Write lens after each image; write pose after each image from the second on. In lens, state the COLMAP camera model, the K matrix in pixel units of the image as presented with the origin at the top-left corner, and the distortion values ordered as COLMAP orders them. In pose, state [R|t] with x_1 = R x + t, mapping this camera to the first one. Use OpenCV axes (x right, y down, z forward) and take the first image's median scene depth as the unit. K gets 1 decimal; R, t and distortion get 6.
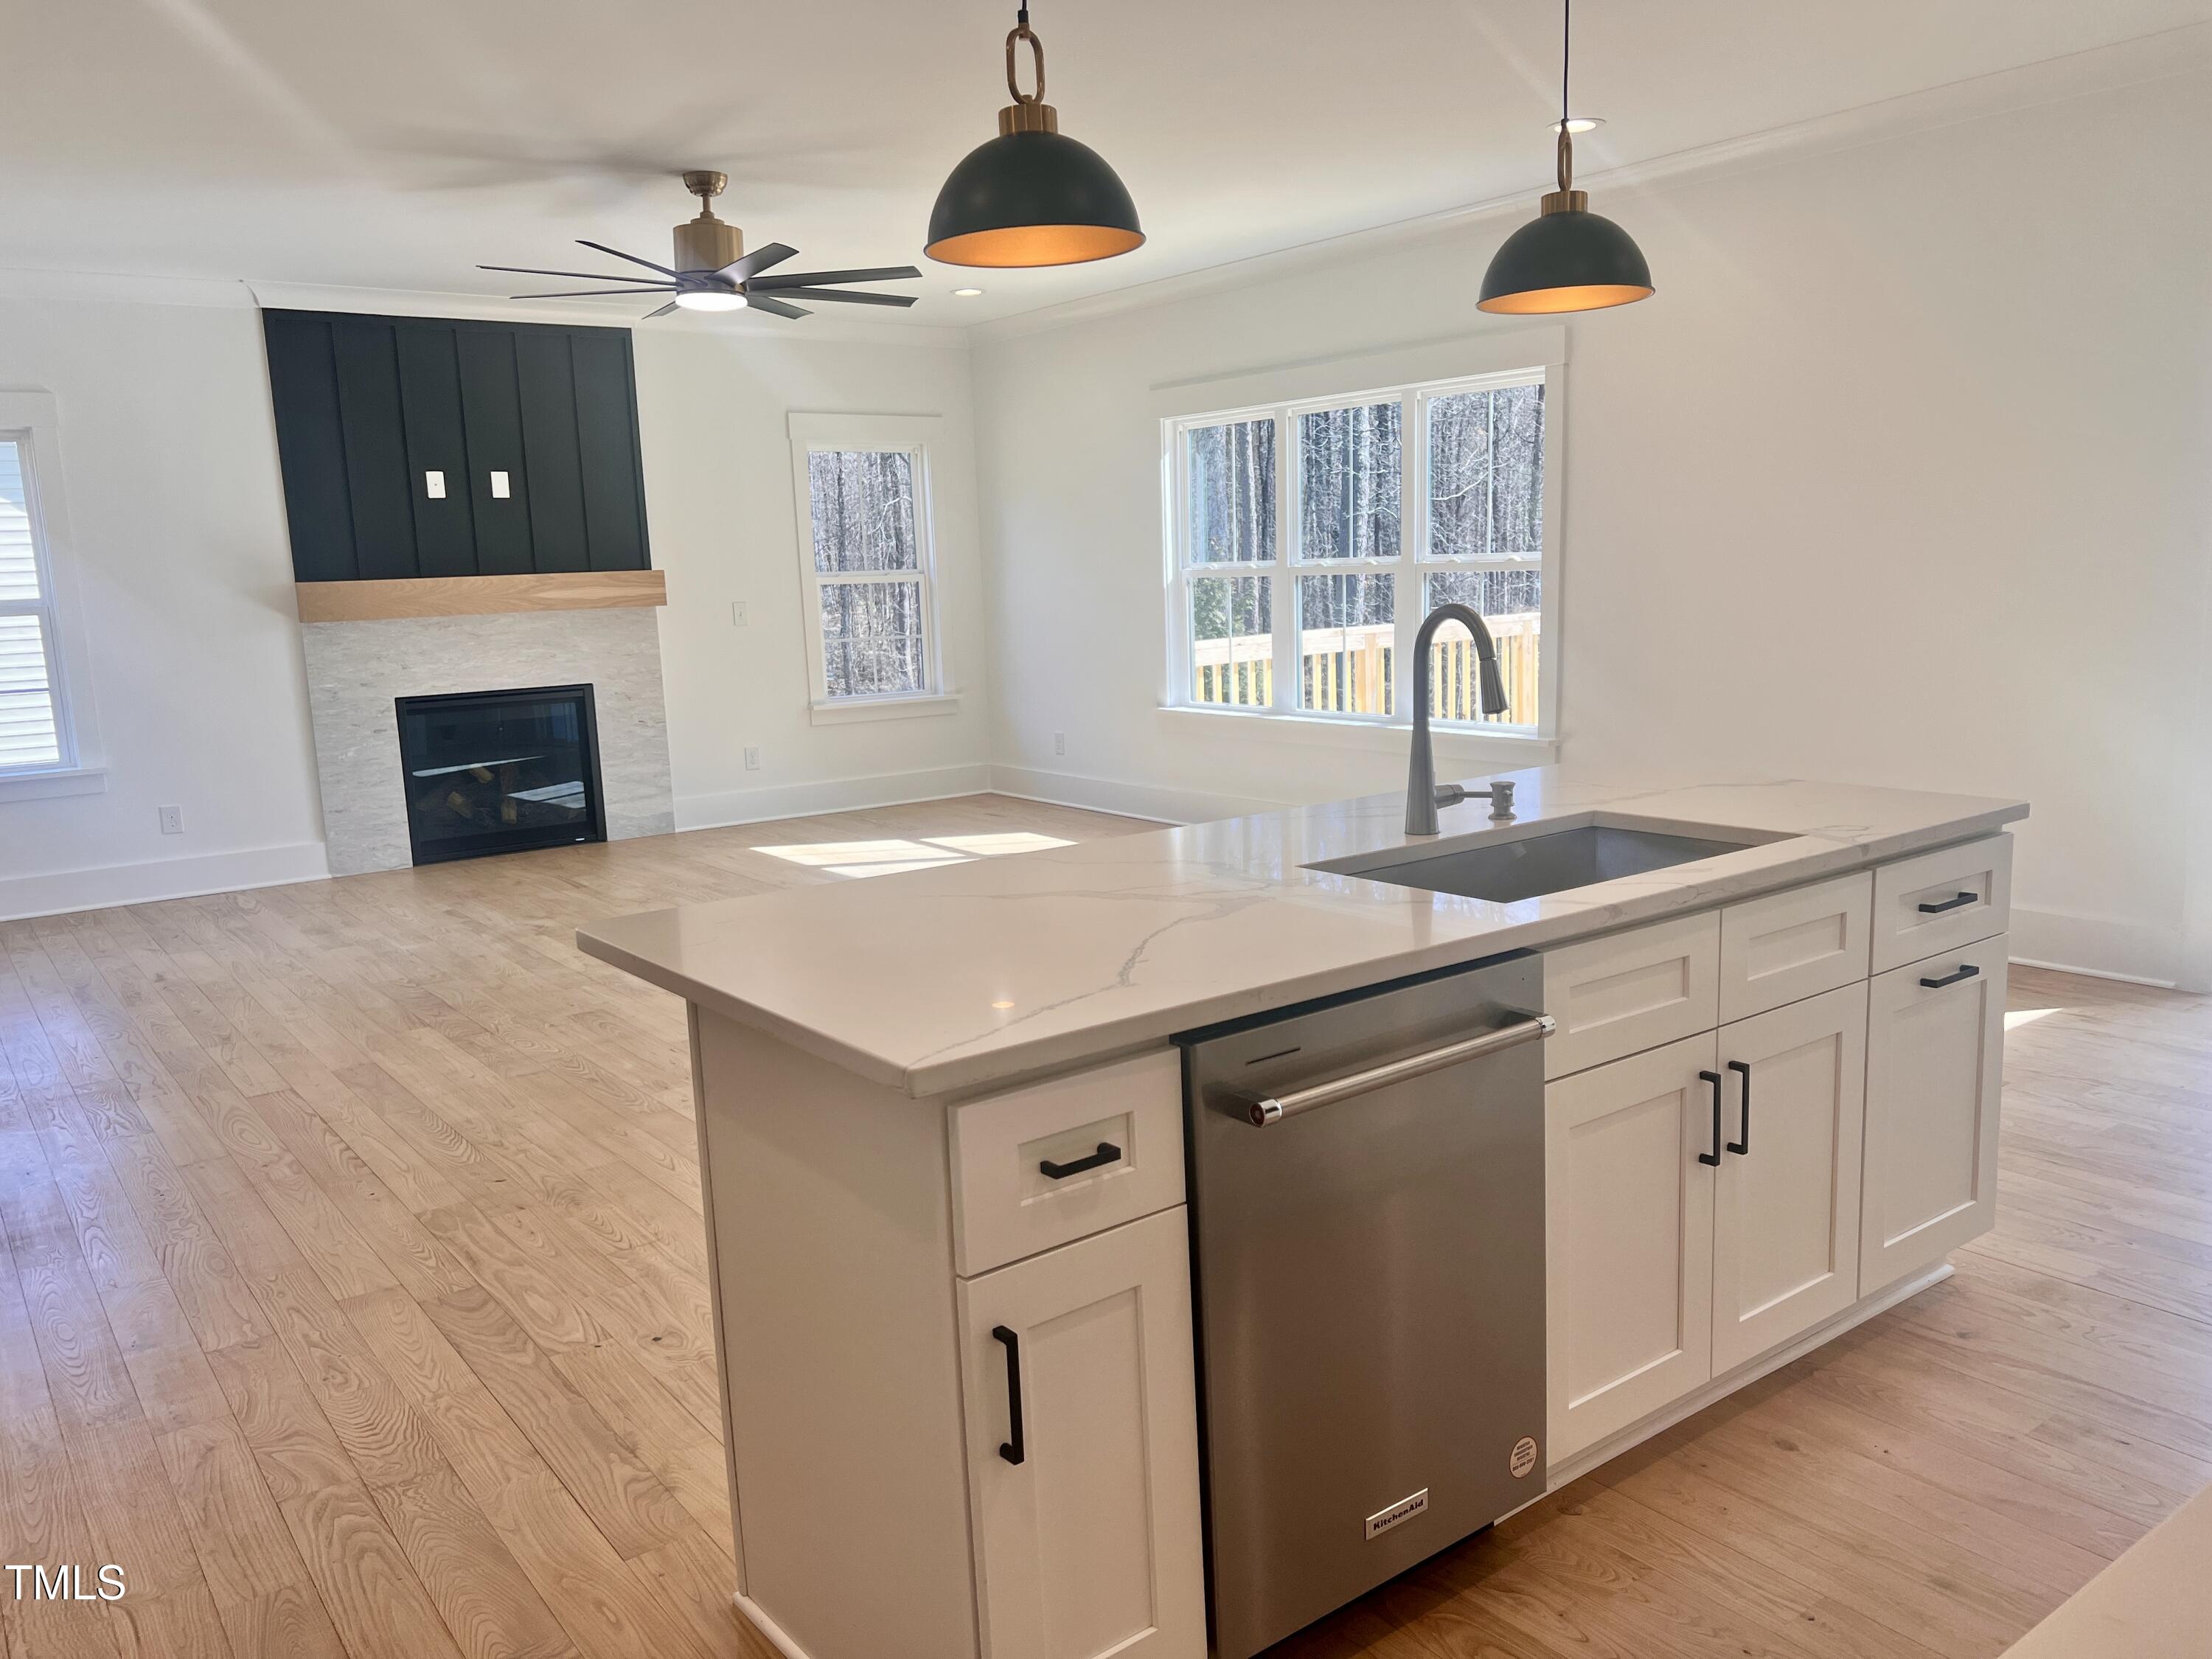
lens RADIAL K [[1666.7, 0, 1106.0], [0, 1666.7, 829.5], [0, 0, 1]] dist [-0.003117, -0.004879]
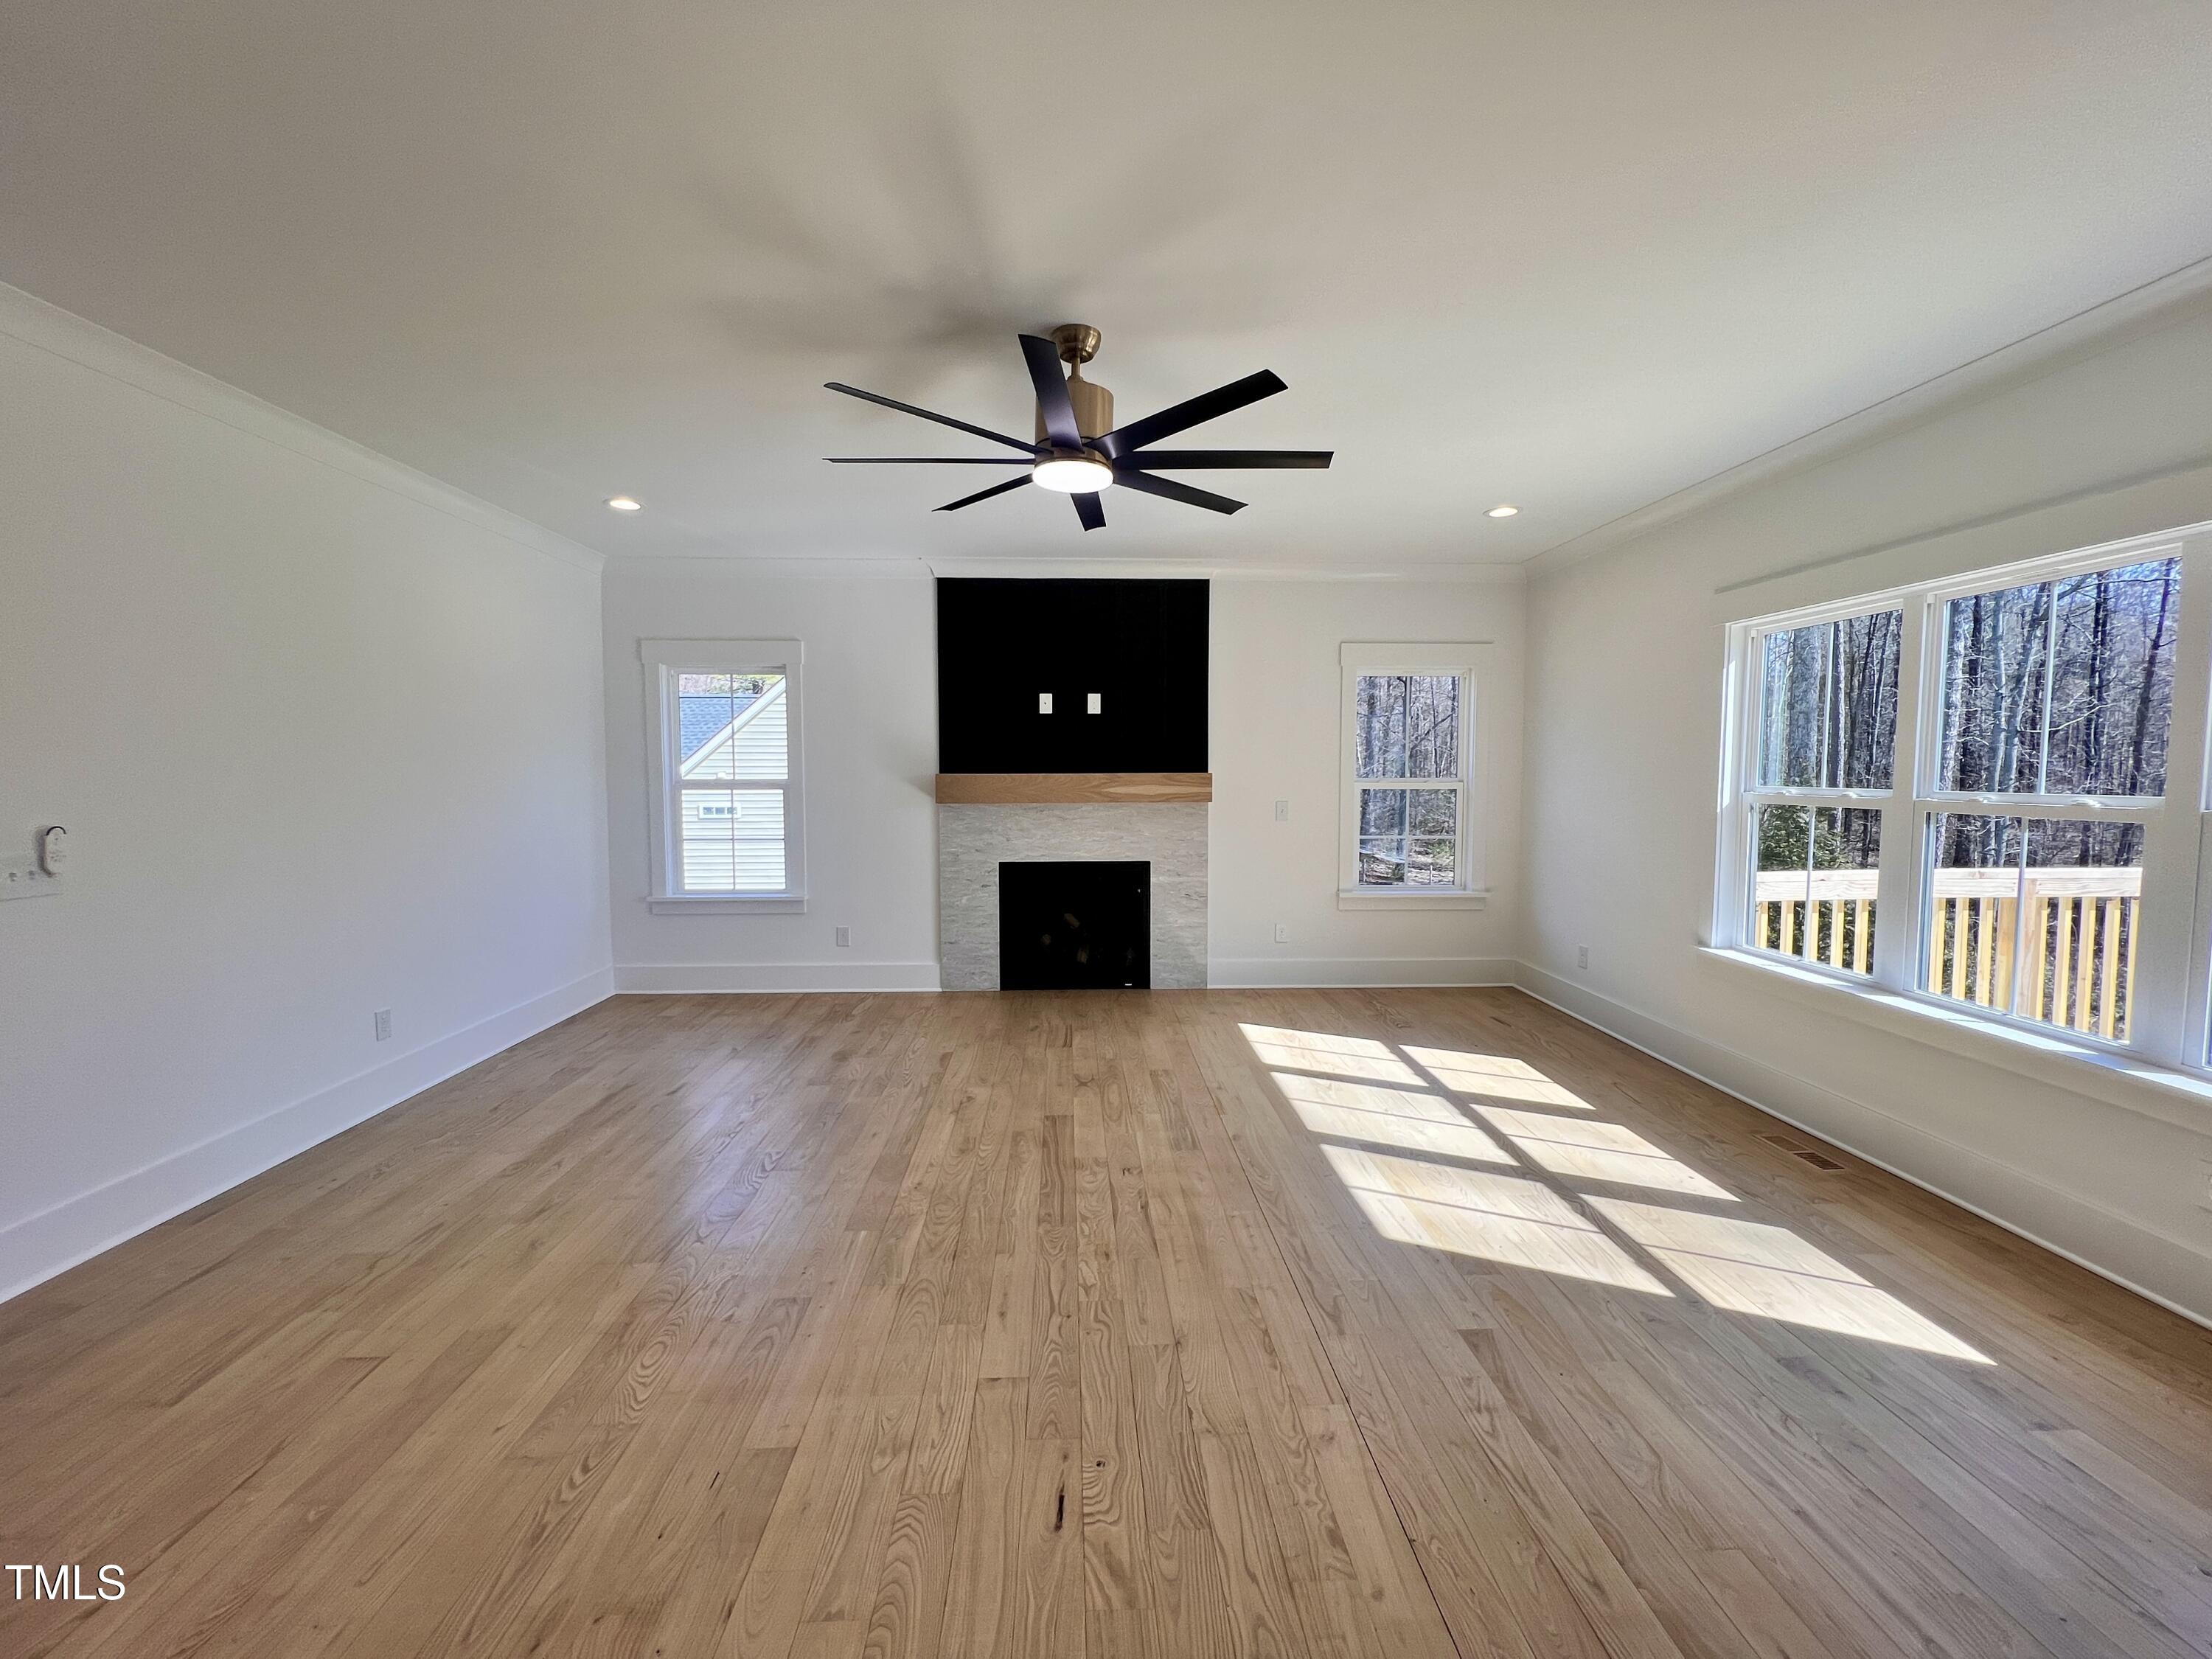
lens RADIAL K [[880.5, 0, 1098.5], [0, 880.5, 821.6], [0, 0, 1]] dist [0.002146, -0.000110]
pose [[0.819299, 0.065308, -0.569635, 0.032986], [-0.117119, 0.991607, -0.054764, -0.077355], [0.561278, 0.111583, 0.820071, 0.440526]]
